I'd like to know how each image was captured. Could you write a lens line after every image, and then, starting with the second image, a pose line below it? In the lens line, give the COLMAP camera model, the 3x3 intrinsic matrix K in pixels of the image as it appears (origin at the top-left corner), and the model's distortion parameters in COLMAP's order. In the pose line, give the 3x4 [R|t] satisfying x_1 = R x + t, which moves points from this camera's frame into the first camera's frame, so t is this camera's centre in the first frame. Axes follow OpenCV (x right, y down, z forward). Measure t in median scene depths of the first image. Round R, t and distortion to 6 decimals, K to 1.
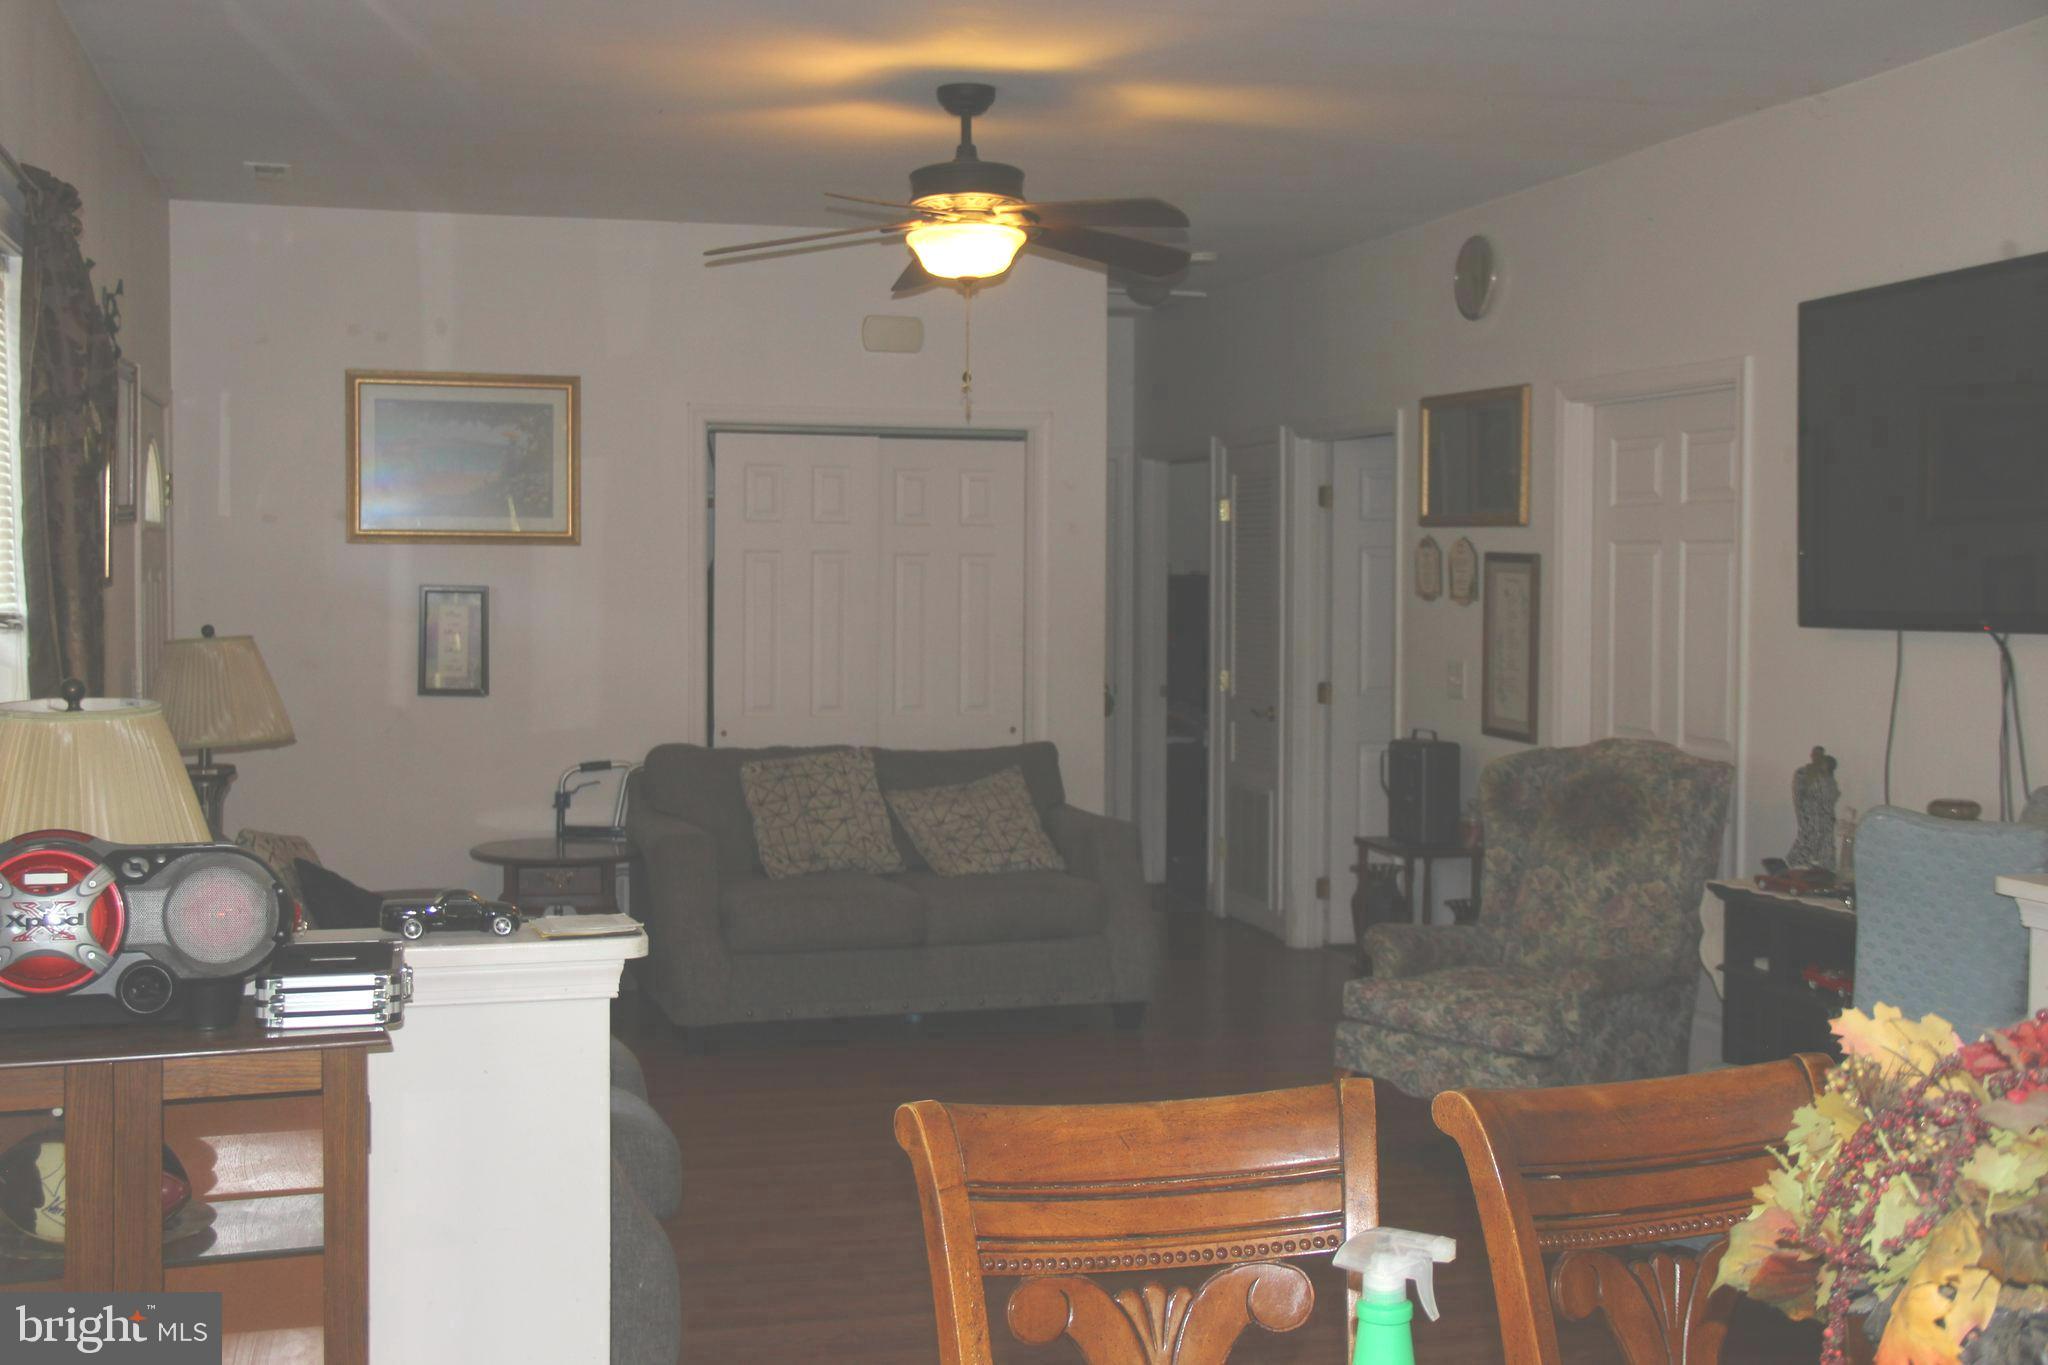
lens RADIAL K [[2382.0, 0, 995.4], [0, 2382.0, 674.1], [0, 0, 1]] dist [0.000709, 0.234261]
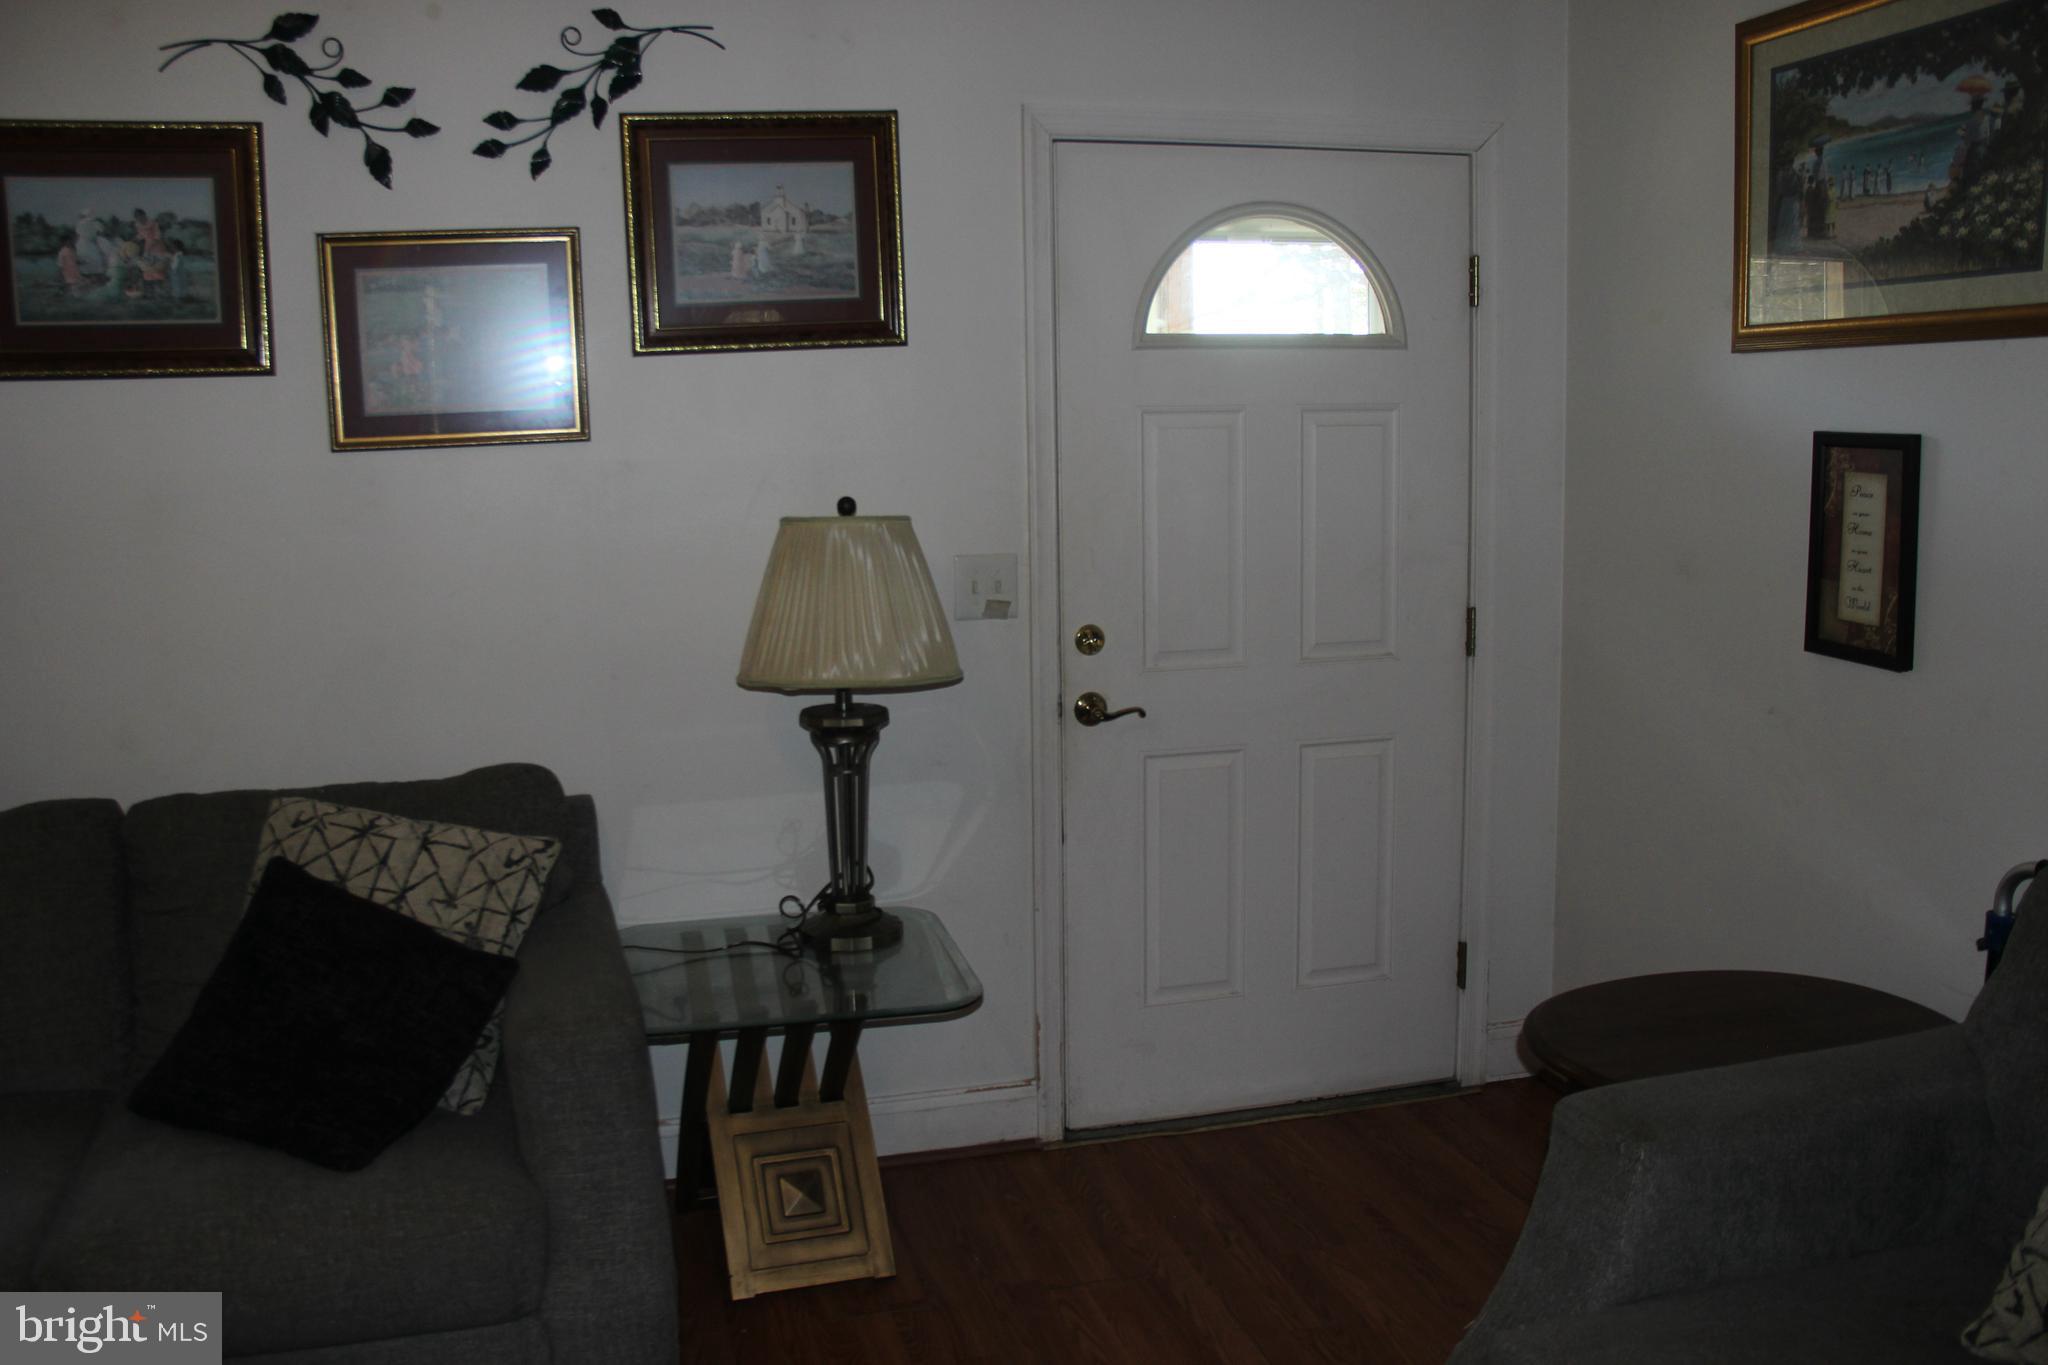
lens RADIAL K [[1697.0, 0, 996.3], [0, 1697.0, 677.0], [0, 0, 1]] dist [-0.178546, 0.137746]
pose [[0.011432, 0.147767, -0.988956, 0.100904], [-0.025202, 0.988749, 0.147444, -0.032303], [0.999617, 0.023239, 0.015027, 0.820486]]
